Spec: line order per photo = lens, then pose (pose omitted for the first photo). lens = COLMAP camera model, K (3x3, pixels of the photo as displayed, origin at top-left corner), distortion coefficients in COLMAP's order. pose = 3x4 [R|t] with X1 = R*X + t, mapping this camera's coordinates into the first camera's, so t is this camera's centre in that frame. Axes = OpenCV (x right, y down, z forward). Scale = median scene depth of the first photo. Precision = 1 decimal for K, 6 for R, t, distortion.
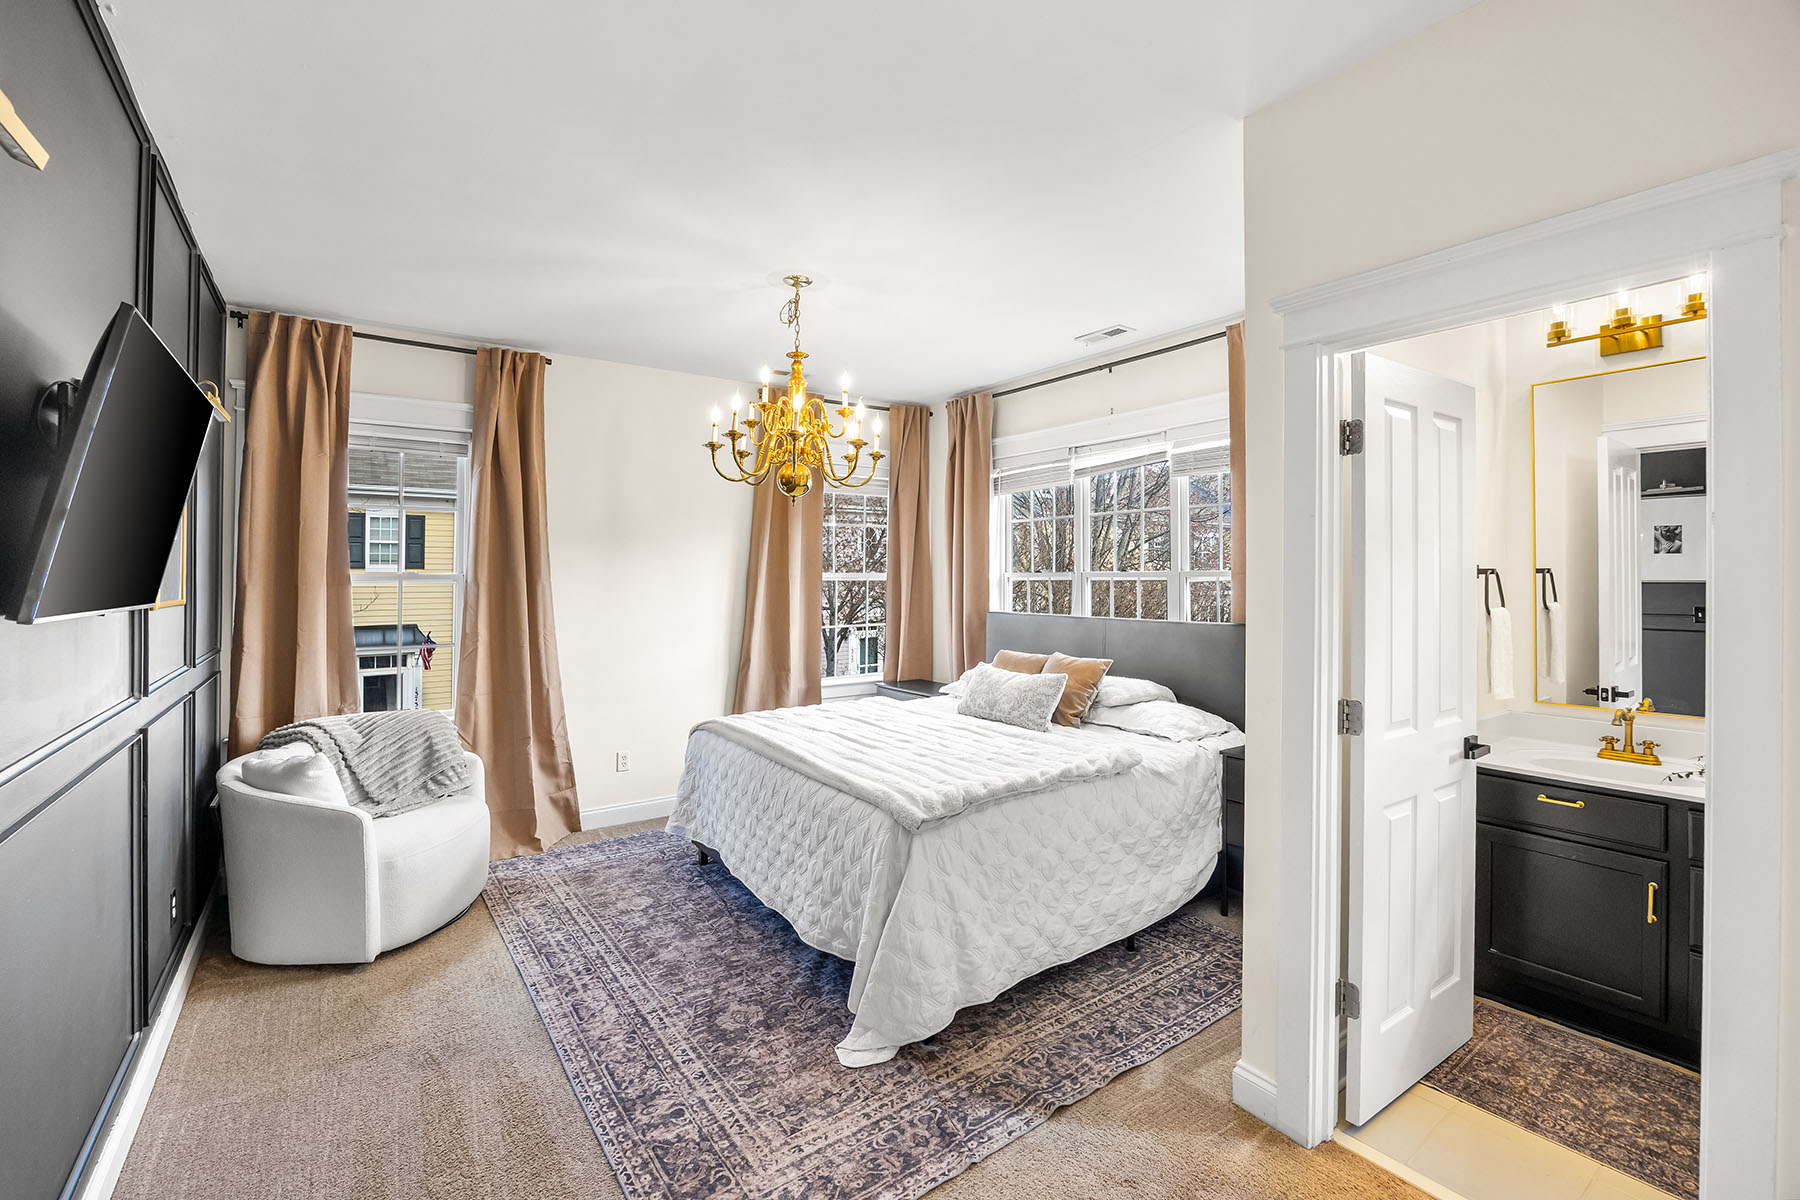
lens RADIAL K [[784.2, 0, 898.8], [0, 784.2, 579.6], [0, 0, 1]] dist [-0.017862, 0.001055]
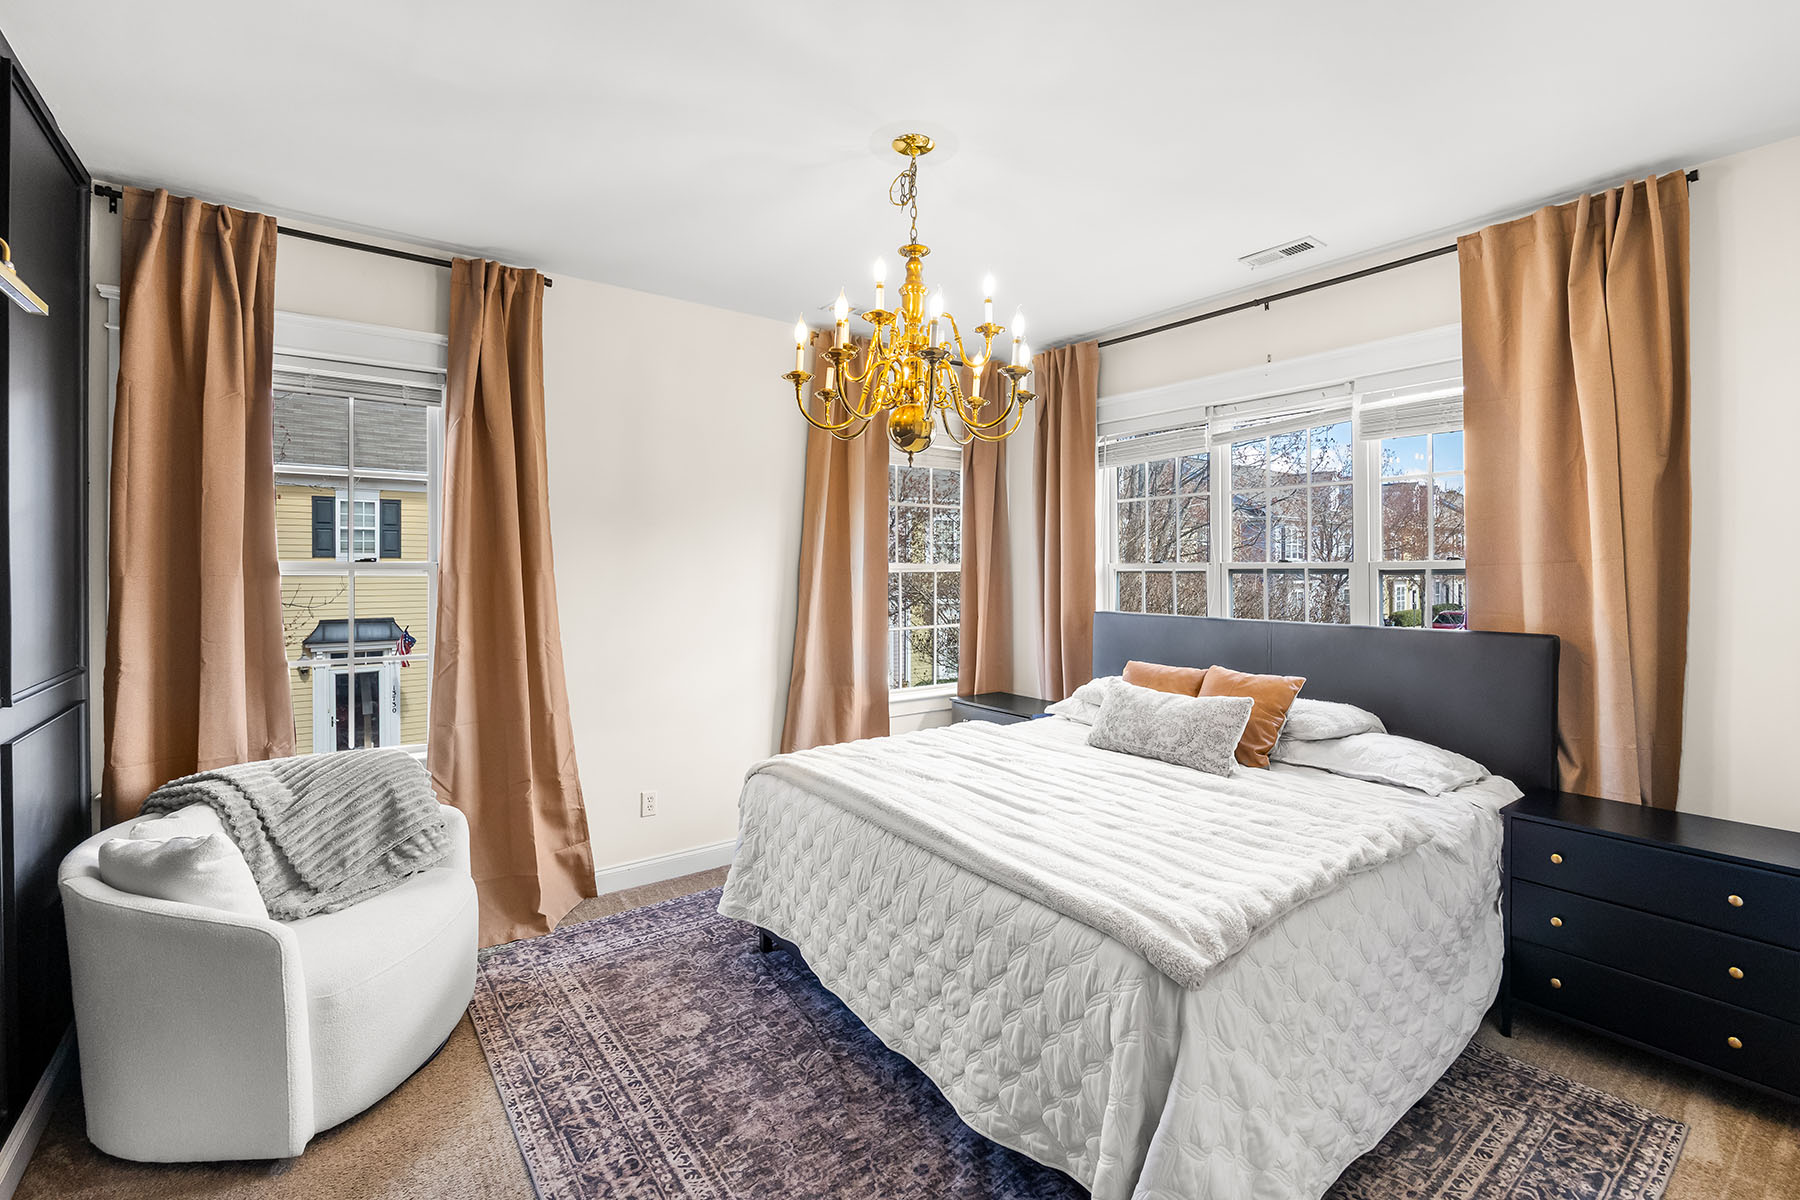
lens RADIAL K [[774.2, 0, 897.5], [0, 774.2, 592.5], [0, 0, 1]] dist [-0.019355, 0.001140]
pose [[0.999757, 0.001965, 0.021976, -0.149751], [-0.002586, 0.999597, 0.028281, -0.000300], [-0.021911, -0.028331, 0.999358, 0.284452]]
